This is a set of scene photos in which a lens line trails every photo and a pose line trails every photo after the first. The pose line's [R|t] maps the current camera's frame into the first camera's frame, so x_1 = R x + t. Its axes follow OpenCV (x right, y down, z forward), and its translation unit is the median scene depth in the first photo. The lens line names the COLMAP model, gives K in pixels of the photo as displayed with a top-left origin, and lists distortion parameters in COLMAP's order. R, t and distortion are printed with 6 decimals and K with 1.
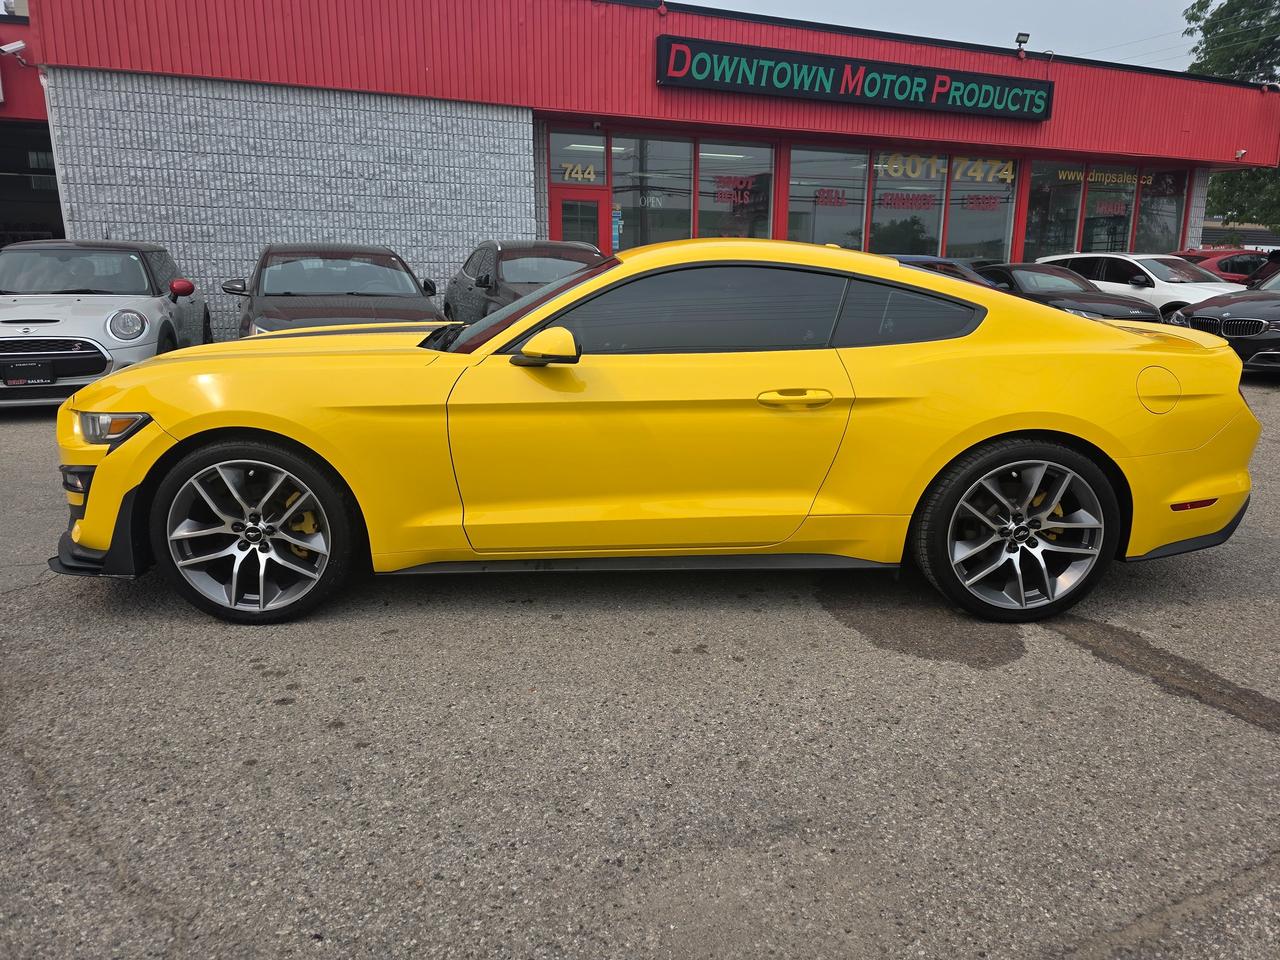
lens RADIAL K [[870.6, 0, 649.8], [0, 870.6, 464.3], [0, 0, 1]] dist [0.030095, -0.038363]
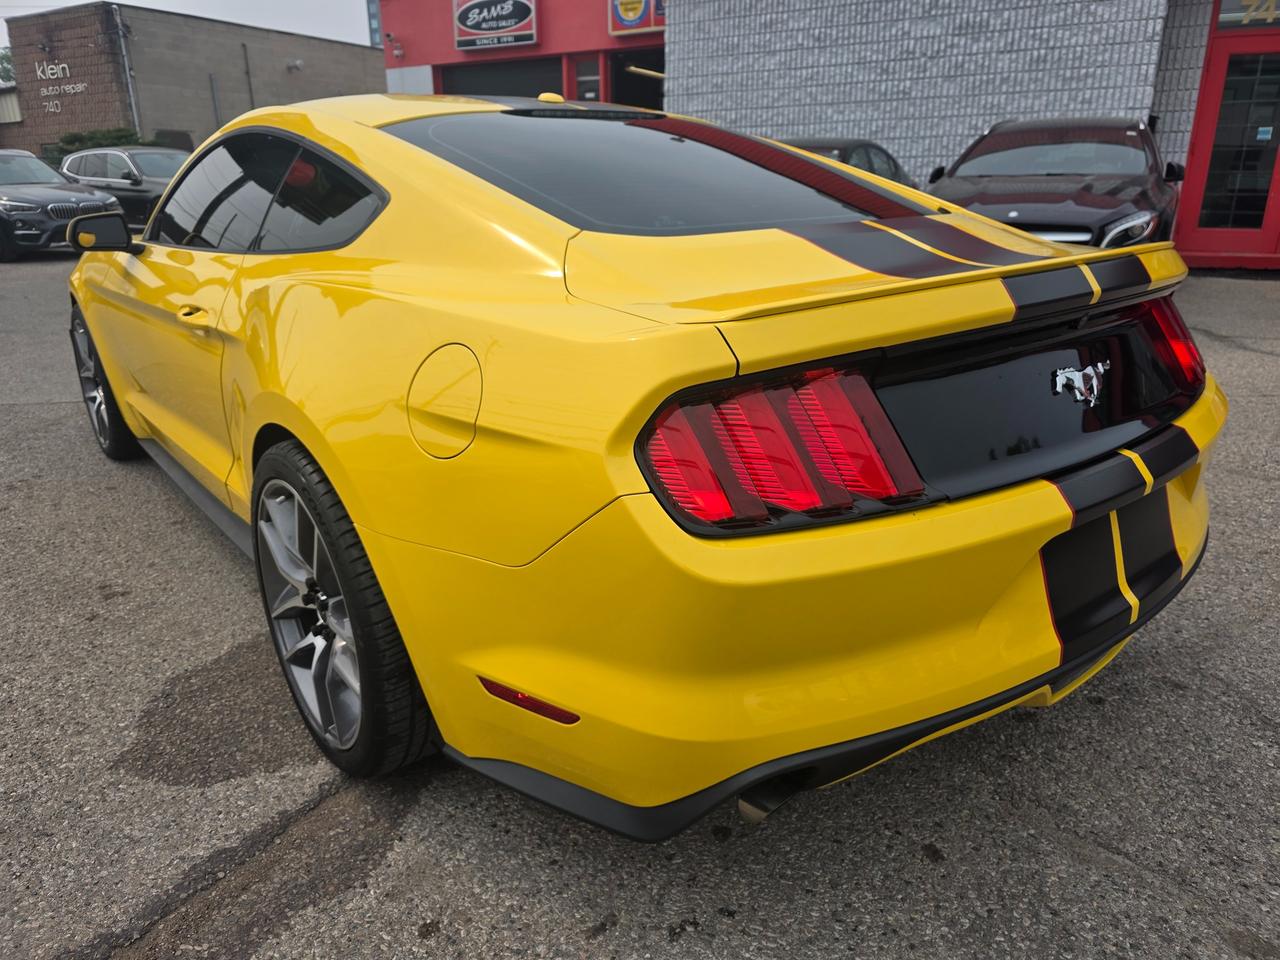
lens RADIAL K [[867.2, 0, 631.5], [0, 867.2, 487.6], [0, 0, 1]] dist [0.032877, -0.042859]
pose [[0.594764, 0.250354, -0.763923, 0.278781], [-0.151680, 0.968151, 0.199190, -0.041038], [0.789461, -0.002599, 0.613796, 0.237585]]
